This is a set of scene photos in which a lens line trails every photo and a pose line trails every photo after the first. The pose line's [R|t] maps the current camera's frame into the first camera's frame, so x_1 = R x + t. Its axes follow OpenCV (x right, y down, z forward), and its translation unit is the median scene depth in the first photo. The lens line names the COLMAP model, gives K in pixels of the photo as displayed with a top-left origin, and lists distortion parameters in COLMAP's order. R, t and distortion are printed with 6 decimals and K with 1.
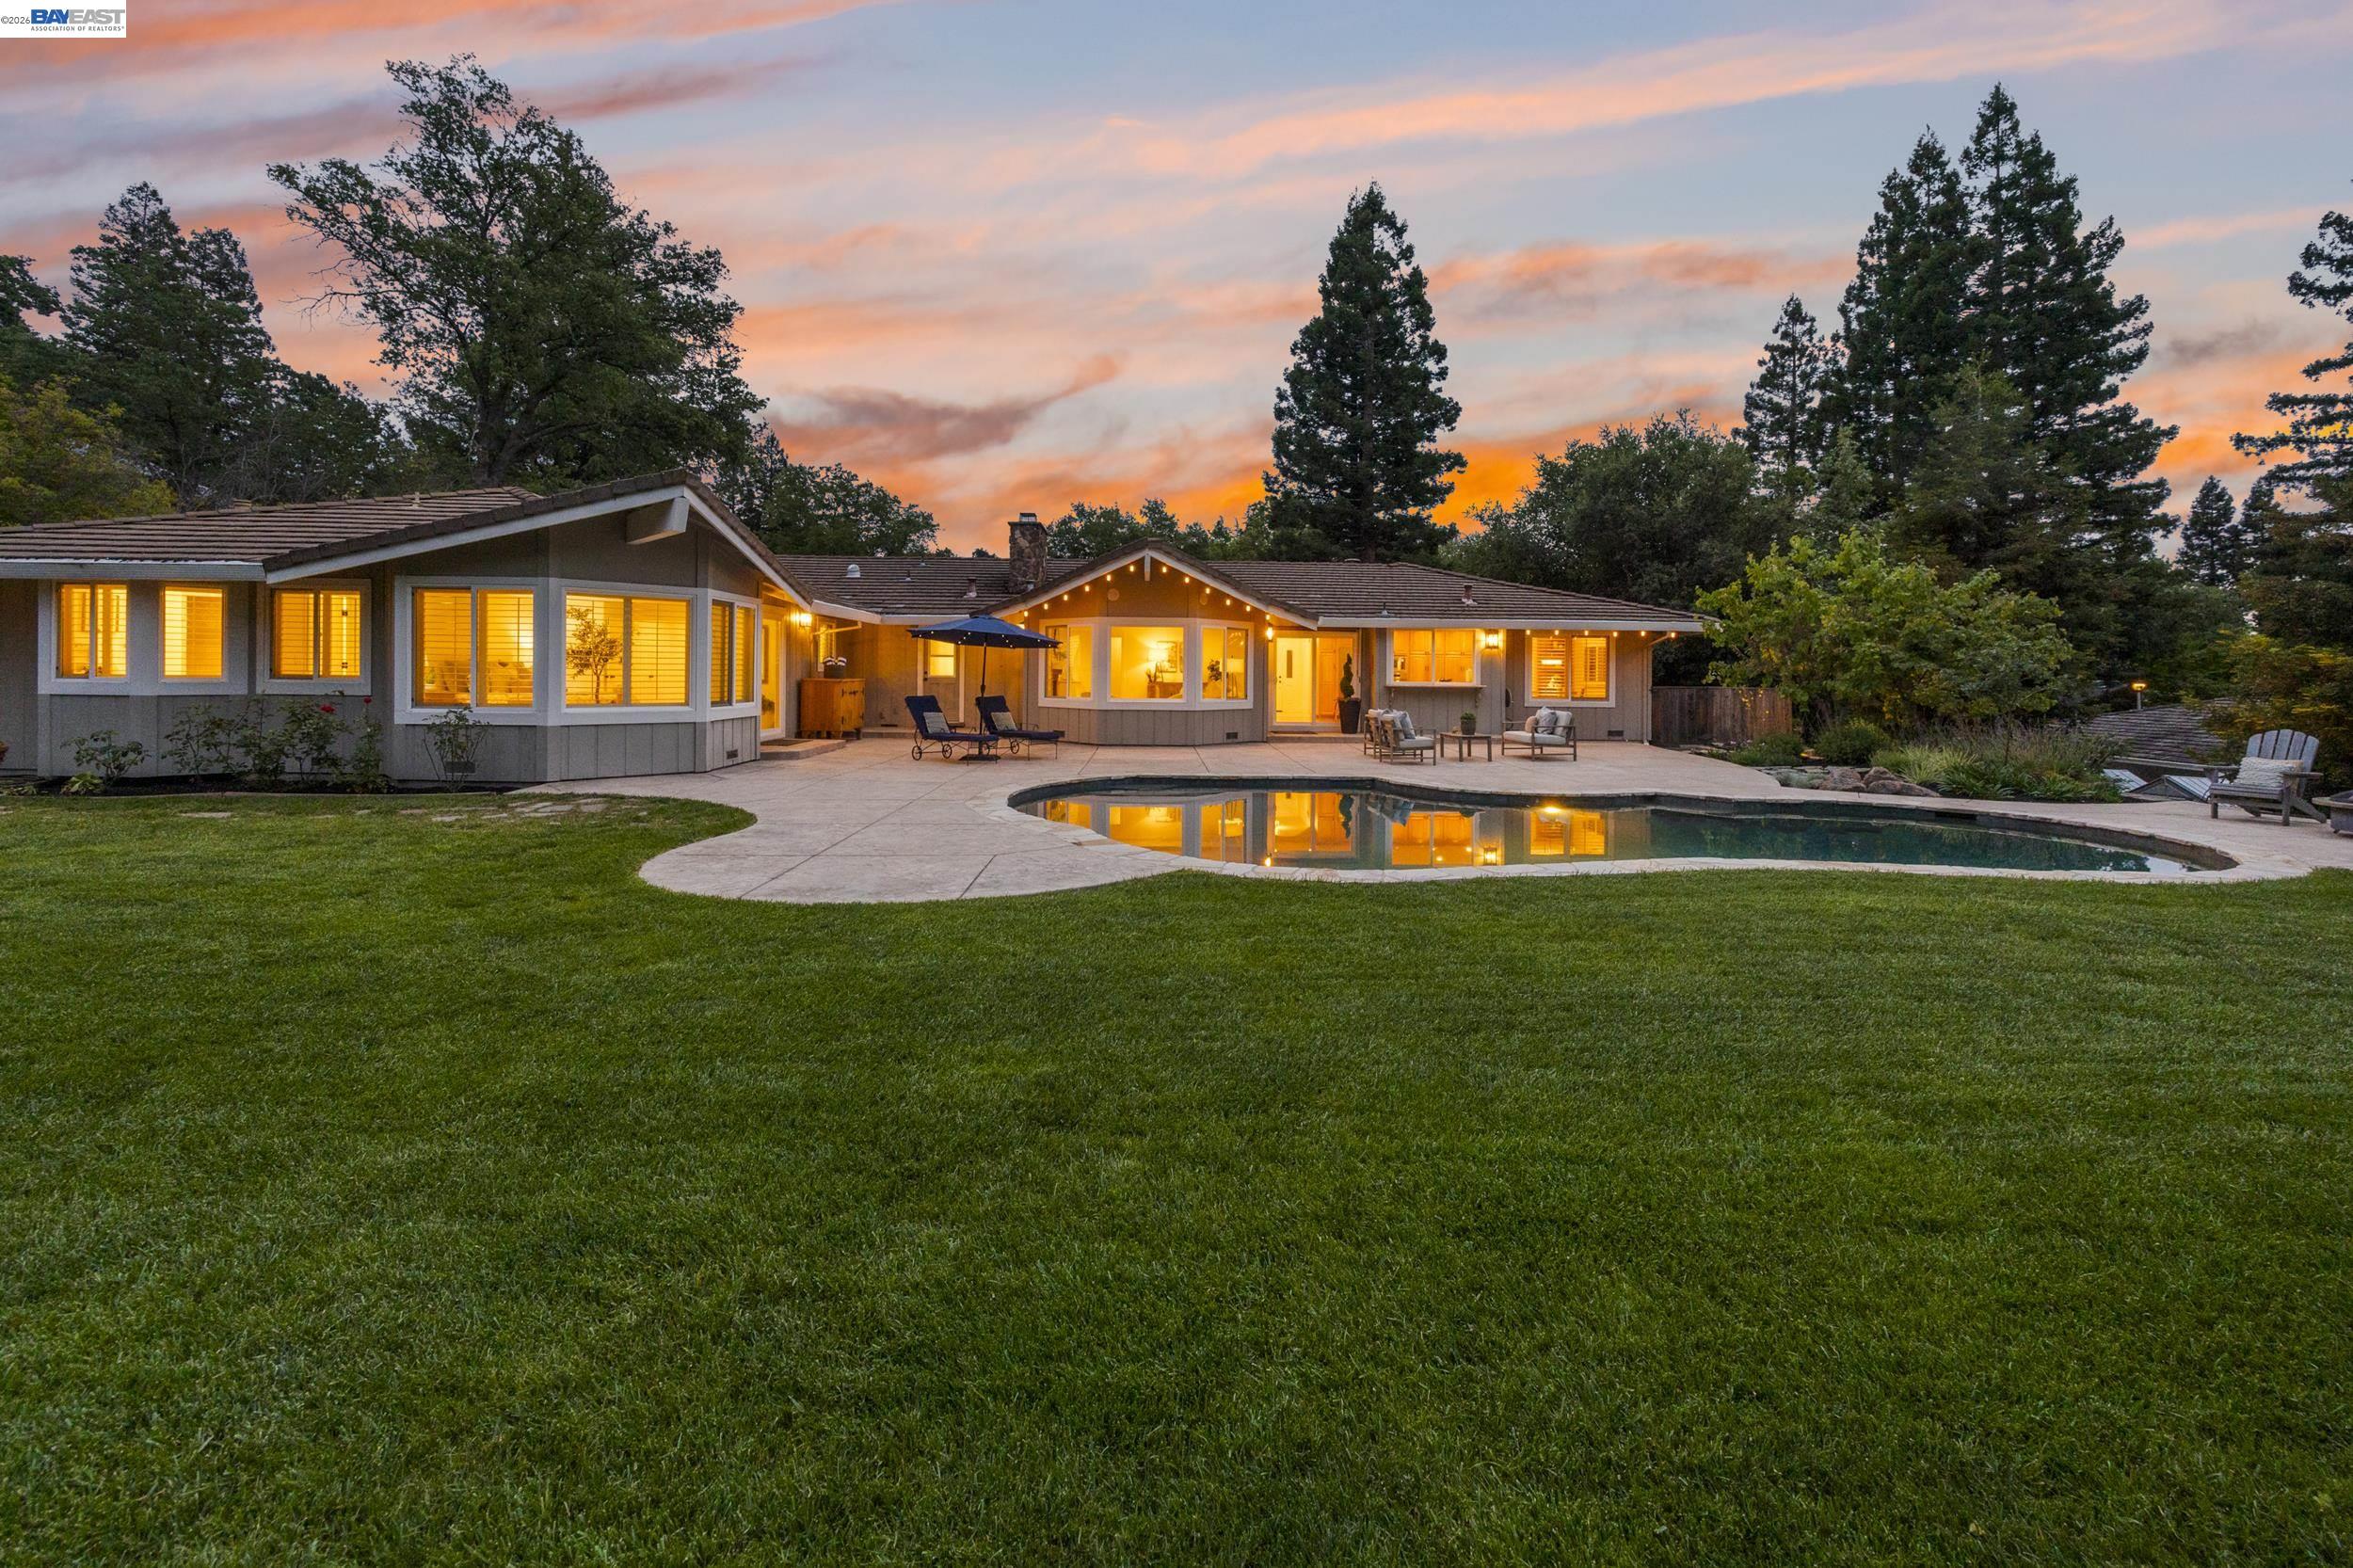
lens RADIAL K [[943.4, 0, 1174.2], [0, 943.4, 670.9], [0, 0, 1]] dist [-0.001494, -0.000095]
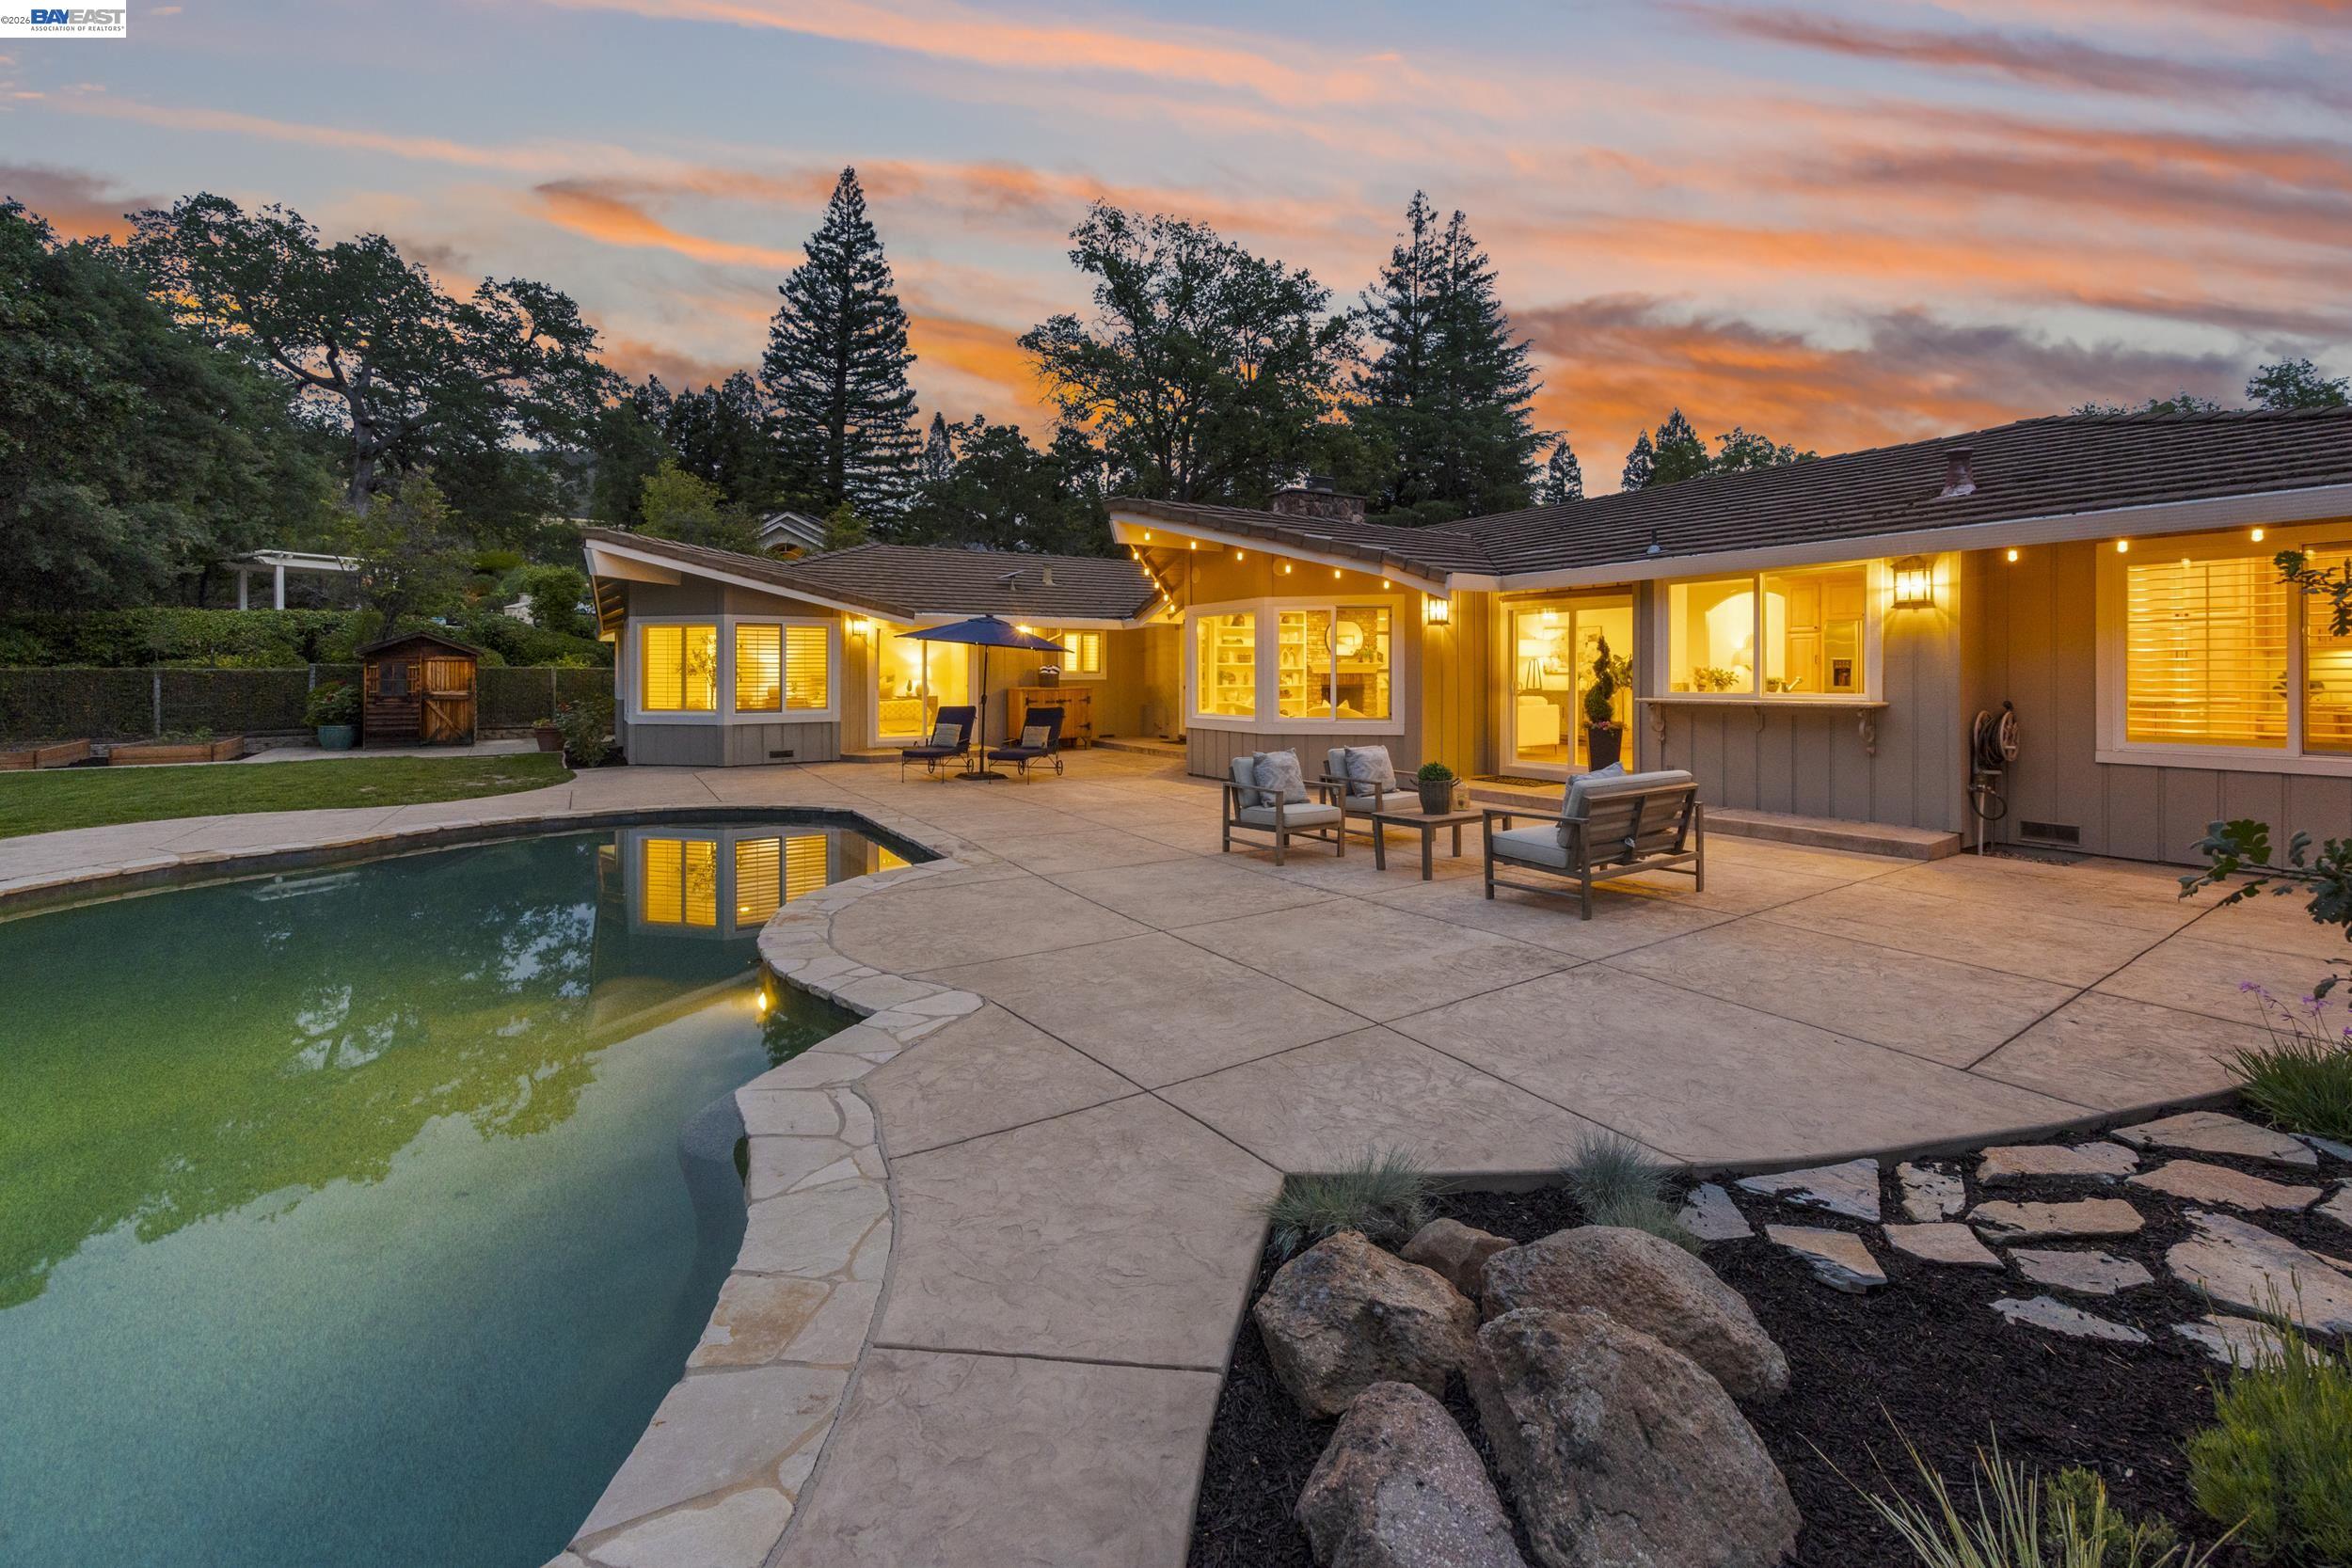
lens RADIAL K [[942.9, 0, 1173.7], [0, 942.9, 670.9], [0, 0, 1]] dist [-0.001494, -0.000095]
pose [[0.514940, -0.014740, -0.857099, 0.430357], [0.015882, 0.999845, -0.007653, 0.001086], [0.857079, -0.009672, 0.515094, 0.444842]]
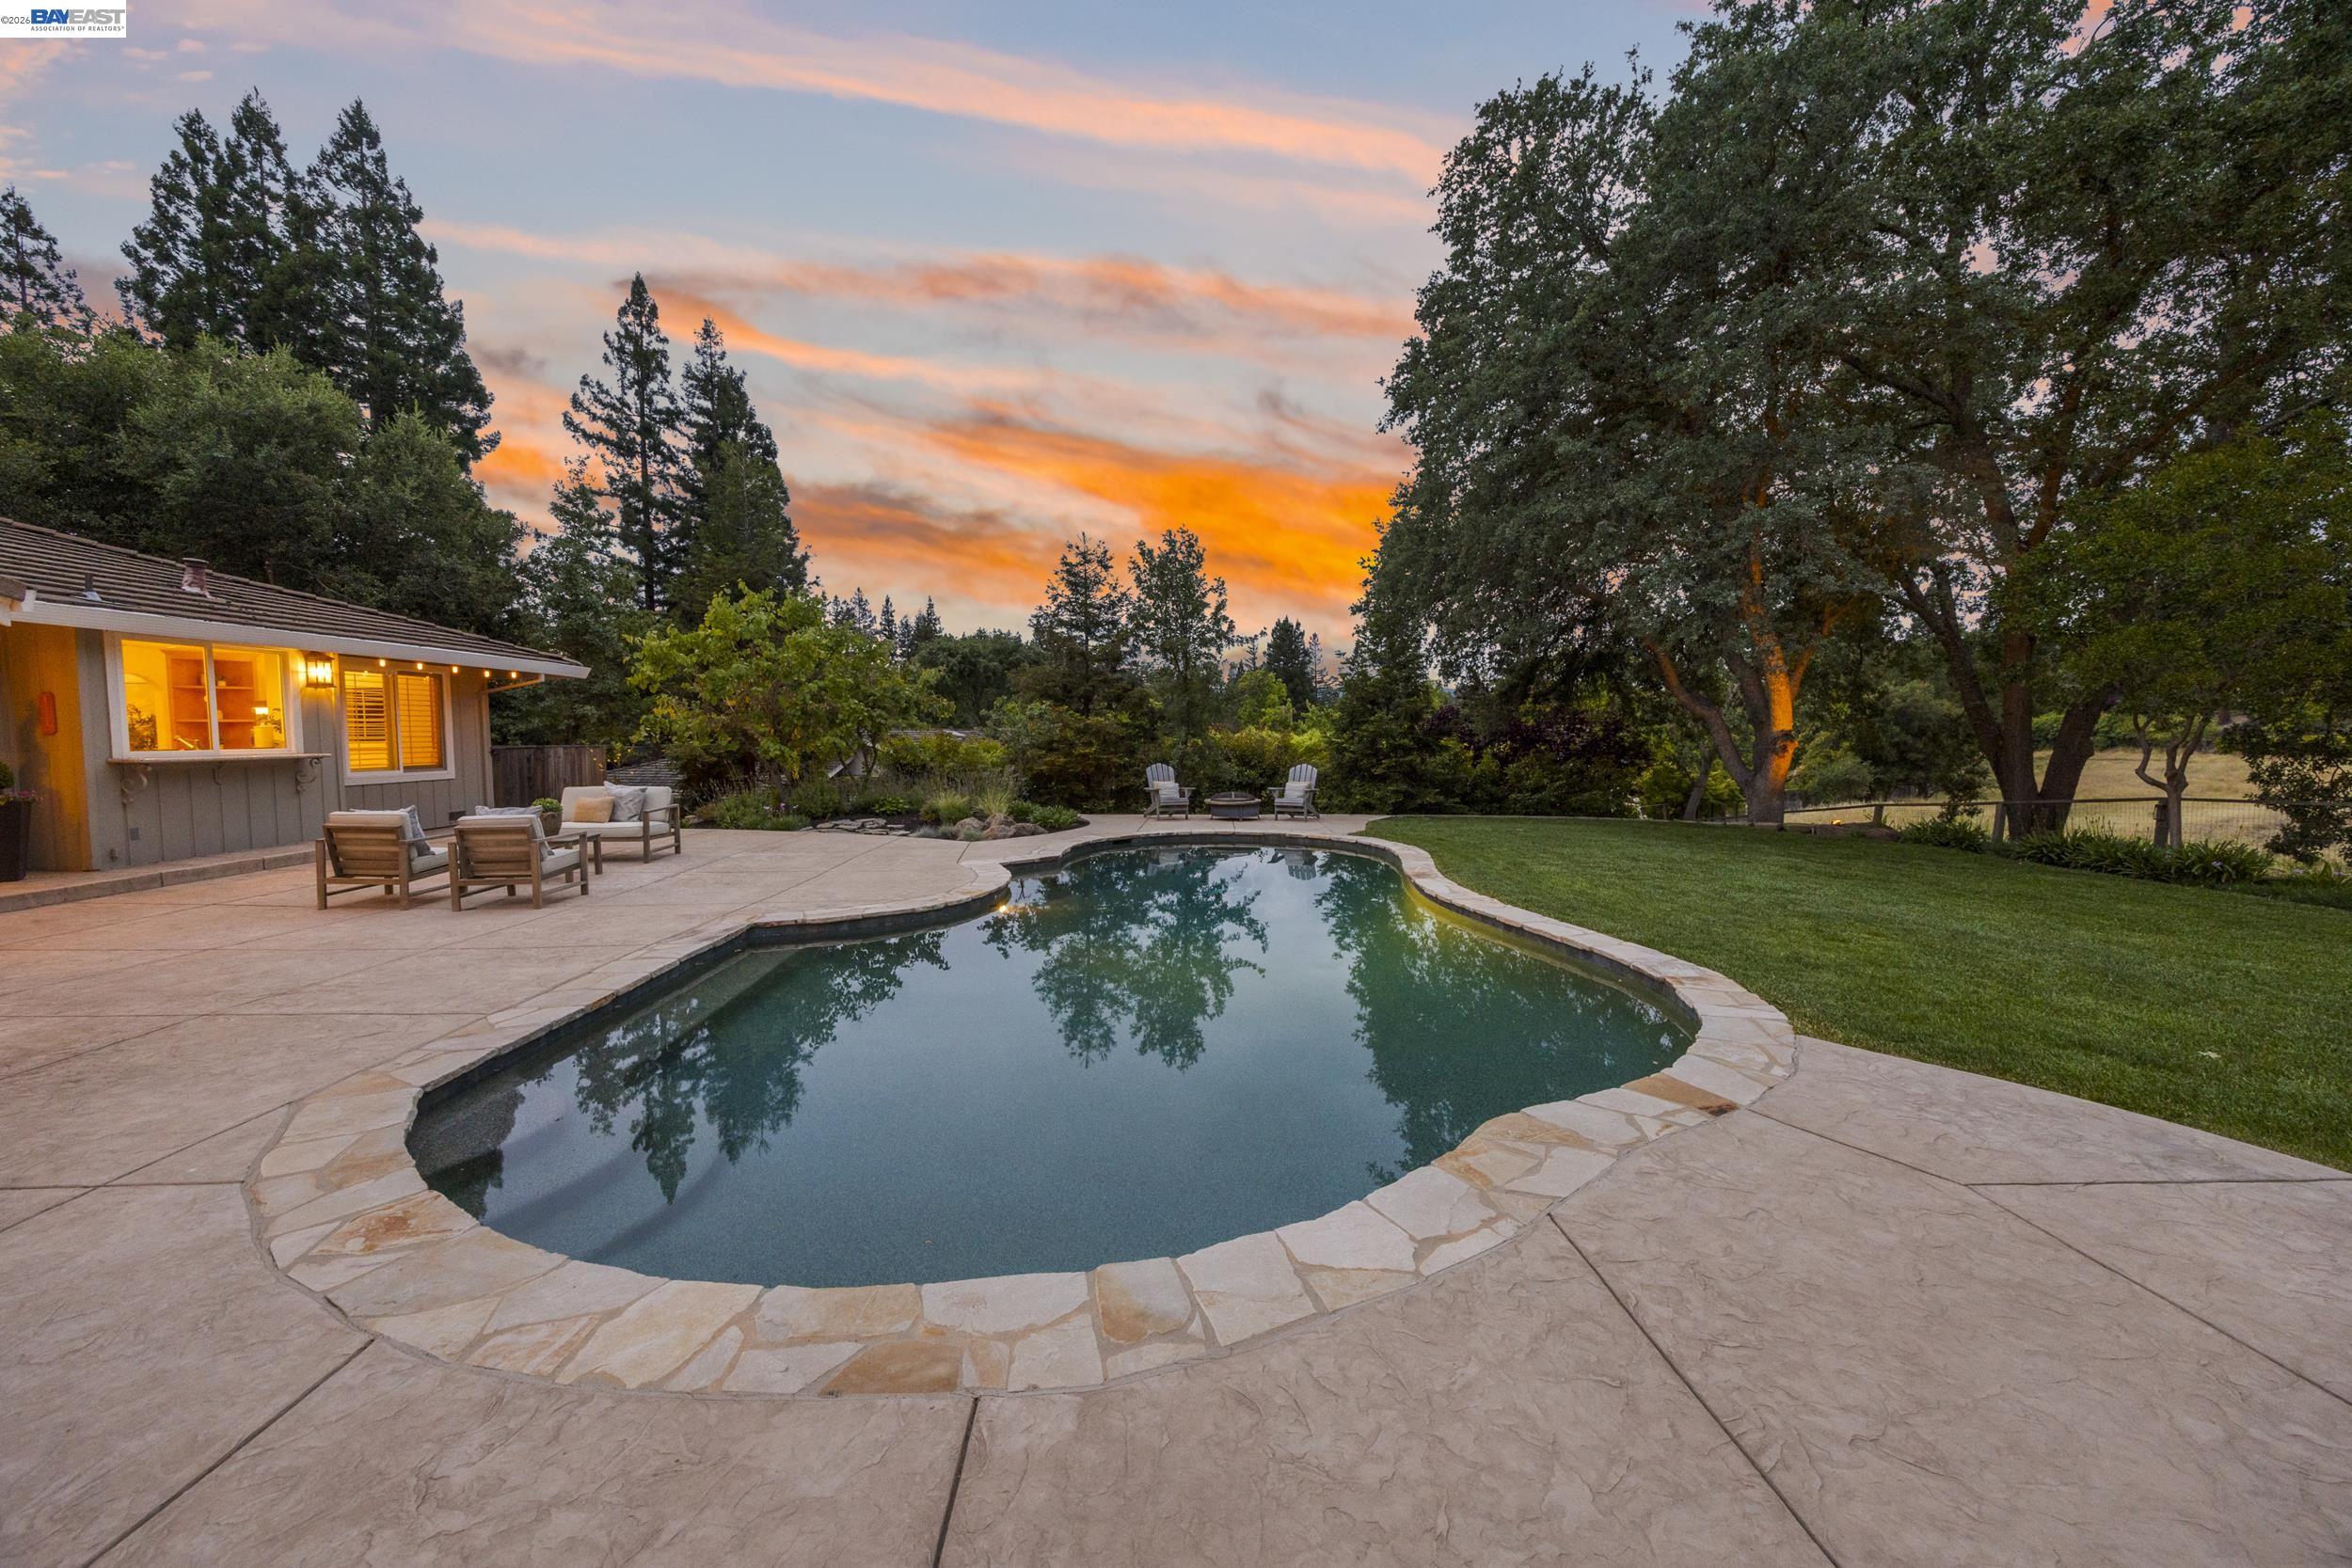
lens RADIAL K [[895.3, 0, 1171.4], [0, 895.3, 783.1], [0, 0, 1]] dist [-0.003471, -0.000051]
pose [[-0.011658, -0.066478, 0.997720, -0.175529], [-0.006950, 0.997769, 0.066400, -0.004122], [-0.999908, -0.006160, -0.012094, 0.412684]]
